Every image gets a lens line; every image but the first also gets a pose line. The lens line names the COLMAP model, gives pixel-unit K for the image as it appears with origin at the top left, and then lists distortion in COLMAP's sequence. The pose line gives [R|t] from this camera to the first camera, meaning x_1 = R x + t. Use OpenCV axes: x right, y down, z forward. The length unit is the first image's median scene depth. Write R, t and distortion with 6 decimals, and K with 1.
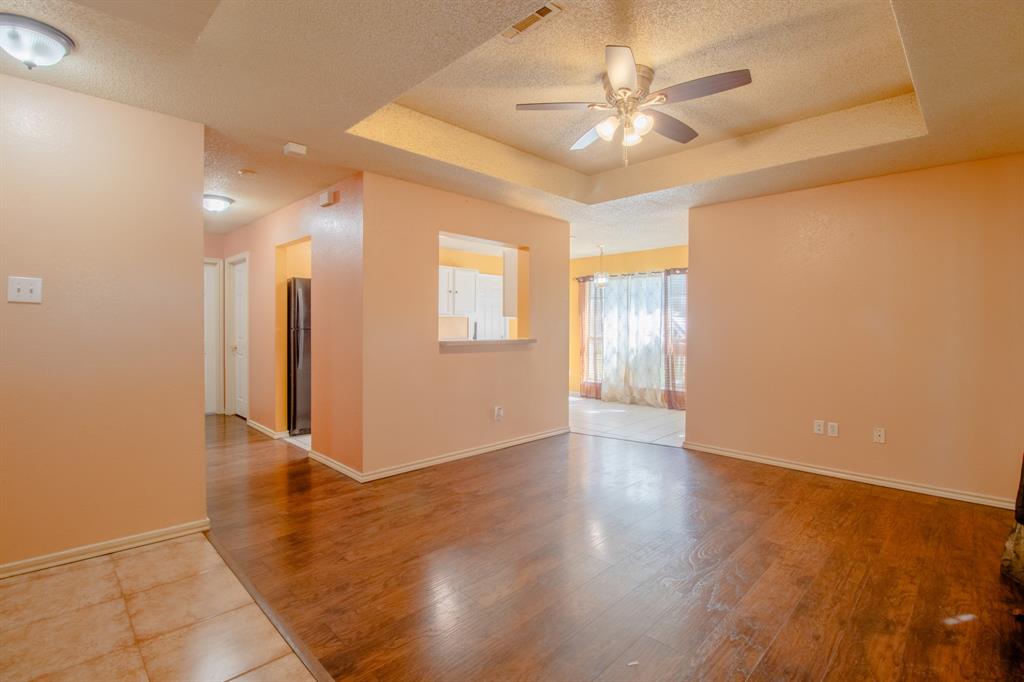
lens RADIAL K [[475.3, 0, 505.2], [0, 475.3, 336.7], [0, 0, 1]] dist [-0.007302, -0.004015]
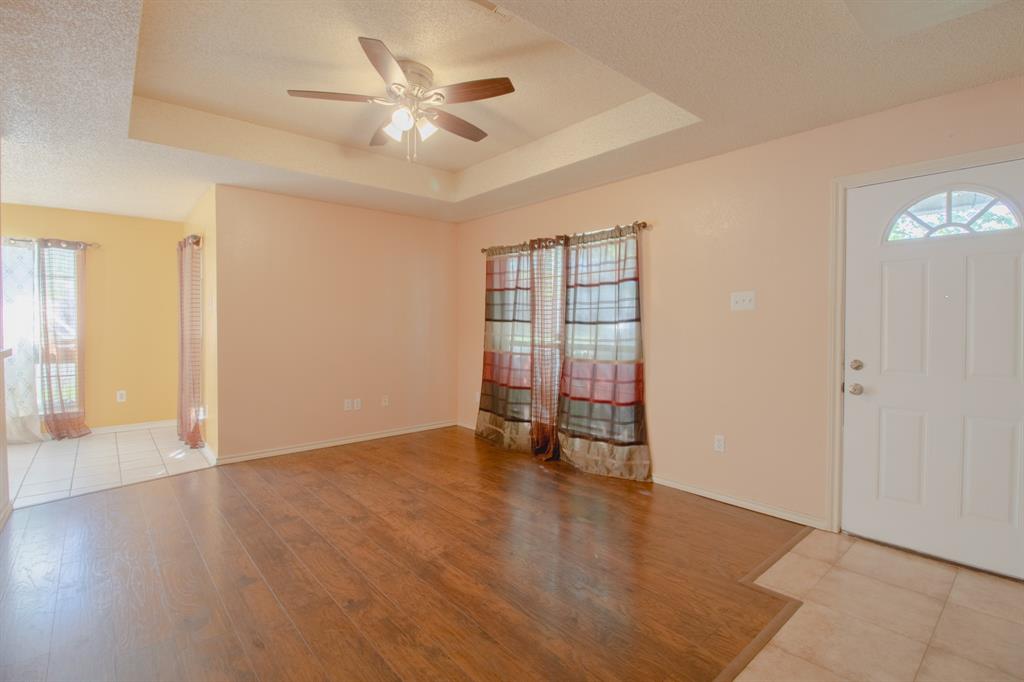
lens RADIAL K [[475.3, 0, 509.6], [0, 475.3, 332.7], [0, 0, 1]] dist [-0.007302, -0.004015]
pose [[0.061746, -0.028149, 0.997695, -0.527408], [0.022392, 0.999390, 0.026811, -0.017166], [-0.997841, 0.020685, 0.062339, 0.517088]]
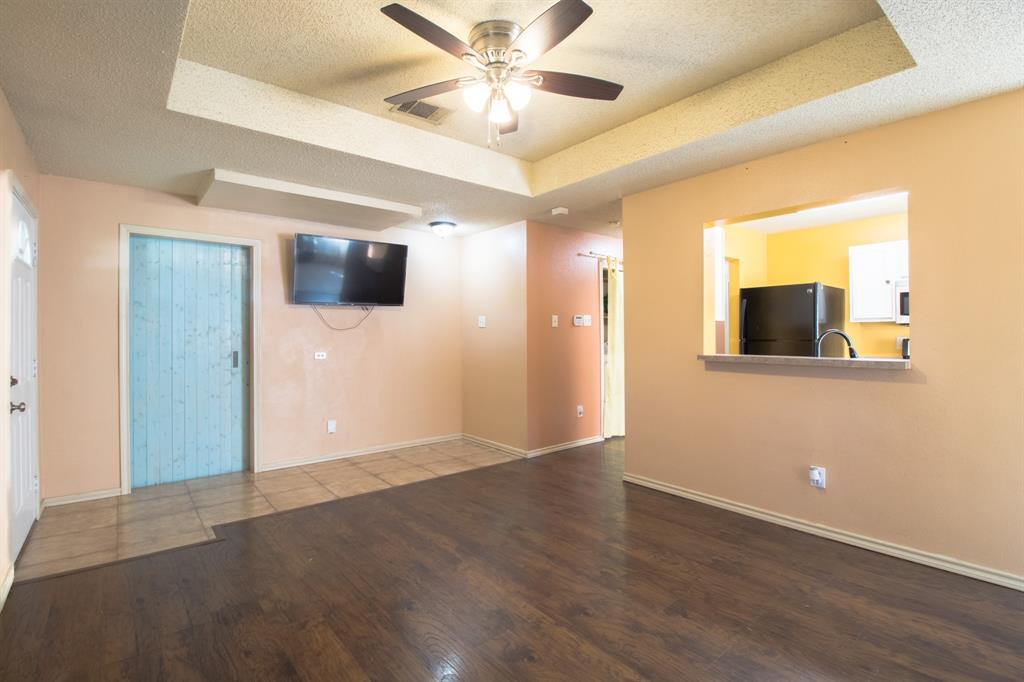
lens RADIAL K [[475.3, 0, 507.3], [0, 475.3, 339.4], [0, 0, 1]] dist [-0.007302, -0.004015]
pose [[-0.088470, 0.000520, -0.996079, 0.766922], [-0.023277, 0.999726, 0.002589, -0.013137], [0.995807, 0.023415, -0.088433, 0.776625]]
